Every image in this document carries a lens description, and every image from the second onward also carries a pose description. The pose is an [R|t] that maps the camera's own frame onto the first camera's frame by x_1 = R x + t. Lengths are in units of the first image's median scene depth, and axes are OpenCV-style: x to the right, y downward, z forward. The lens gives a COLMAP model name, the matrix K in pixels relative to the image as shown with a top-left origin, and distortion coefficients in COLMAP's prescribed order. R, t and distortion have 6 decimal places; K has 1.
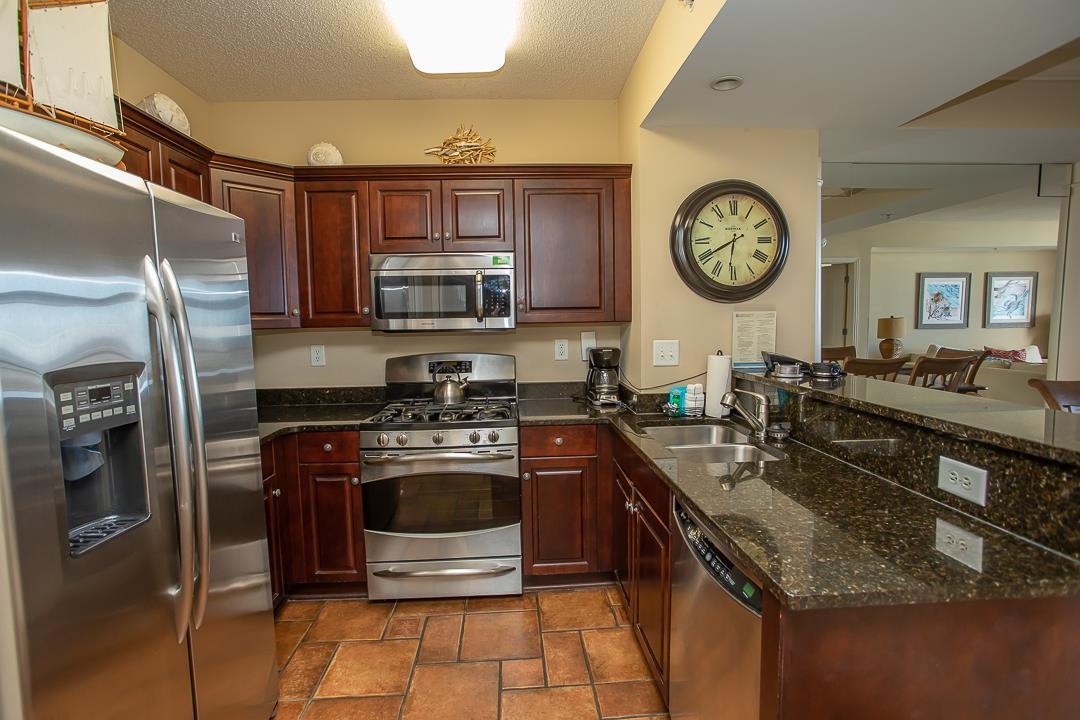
lens RADIAL K [[558.7, 0, 540.0], [0, 558.7, 360.0], [0, 0, 1]] dist [-0.061533, 0.049079]
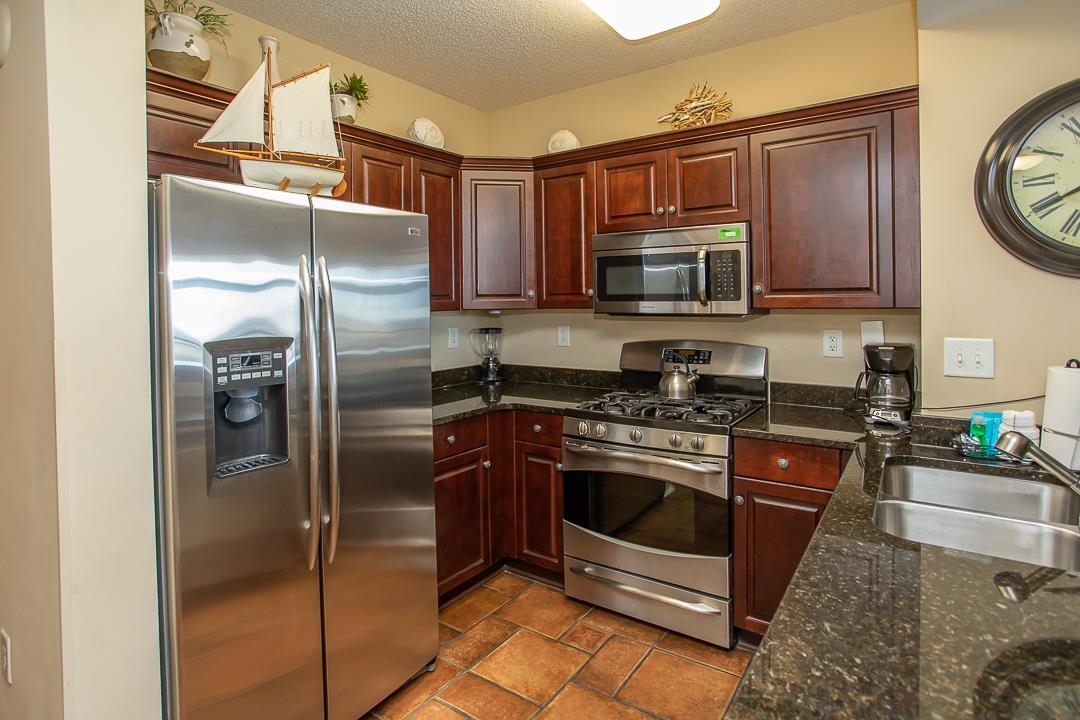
lens RADIAL K [[590.2, 0, 538.8], [0, 590.2, 301.3], [0, 0, 1]] dist [-0.048100, 0.025694]
pose [[0.763249, 0.008508, -0.646049, 0.293719], [-0.049716, 0.997722, -0.045596, -0.023020], [0.644189, 0.066920, 0.761933, 0.159055]]
